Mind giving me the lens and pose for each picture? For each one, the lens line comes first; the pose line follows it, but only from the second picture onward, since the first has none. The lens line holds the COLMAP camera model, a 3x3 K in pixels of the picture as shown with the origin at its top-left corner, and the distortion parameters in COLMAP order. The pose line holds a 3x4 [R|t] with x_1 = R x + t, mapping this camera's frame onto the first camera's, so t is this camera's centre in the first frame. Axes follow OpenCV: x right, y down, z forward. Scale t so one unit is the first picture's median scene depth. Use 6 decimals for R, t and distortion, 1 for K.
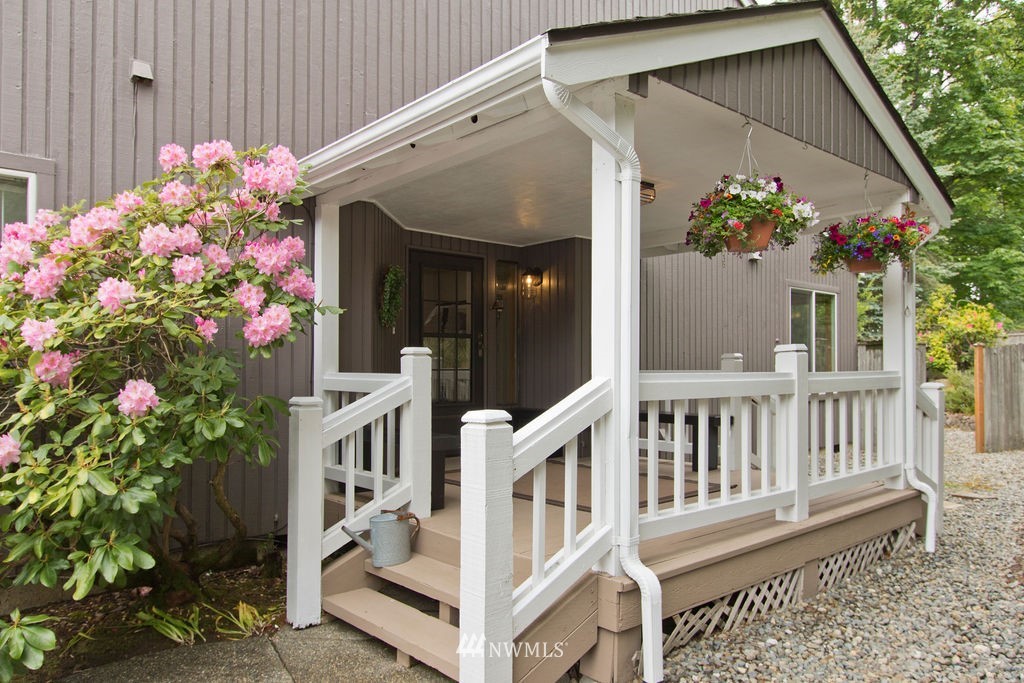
lens RADIAL K [[741.6, 0, 512.0], [0, 741.6, 341.5], [0, 0, 1]] dist [0.006827, -0.002117]
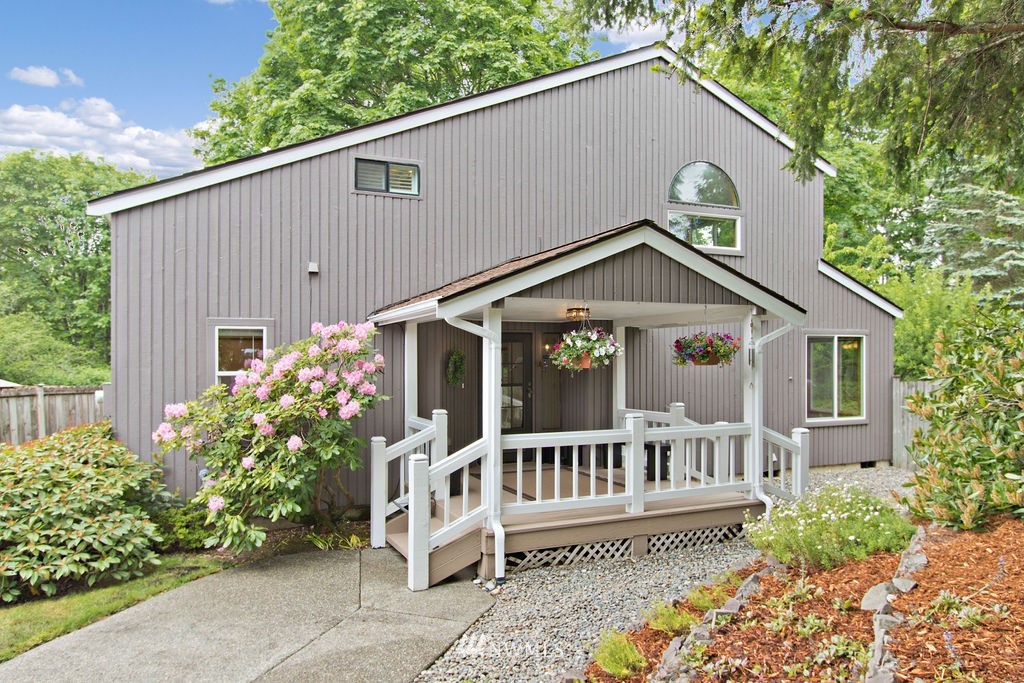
lens RADIAL K [[718.2, 0, 512.7], [0, 718.2, 337.2], [0, 0, 1]] dist [0.001263, -0.002736]
pose [[0.959038, -0.007378, -0.283181, 0.708722], [0.008577, 0.999959, 0.002992, -0.225260], [0.283148, -0.005298, 0.959062, -0.884440]]
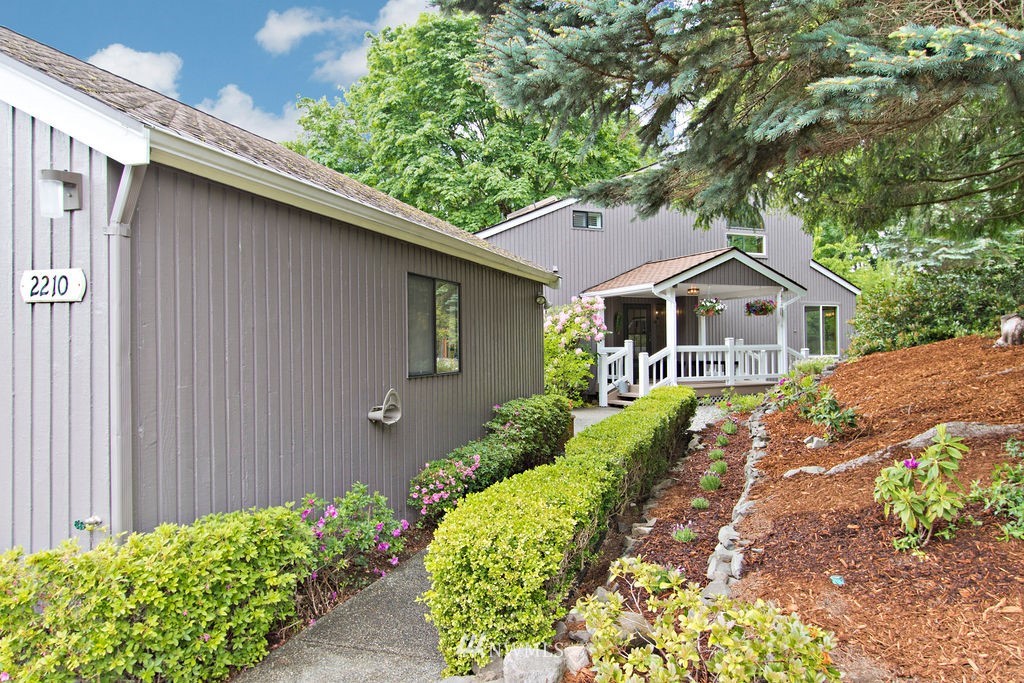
lens RADIAL K [[746.9, 0, 537.0], [0, 746.9, 337.8], [0, 0, 1]] dist [0.003982, -0.000478]
pose [[0.974415, -0.015252, -0.224239, 0.336769], [0.020051, 0.999616, 0.019142, -0.107706], [0.223861, -0.023148, 0.974346, -3.502320]]
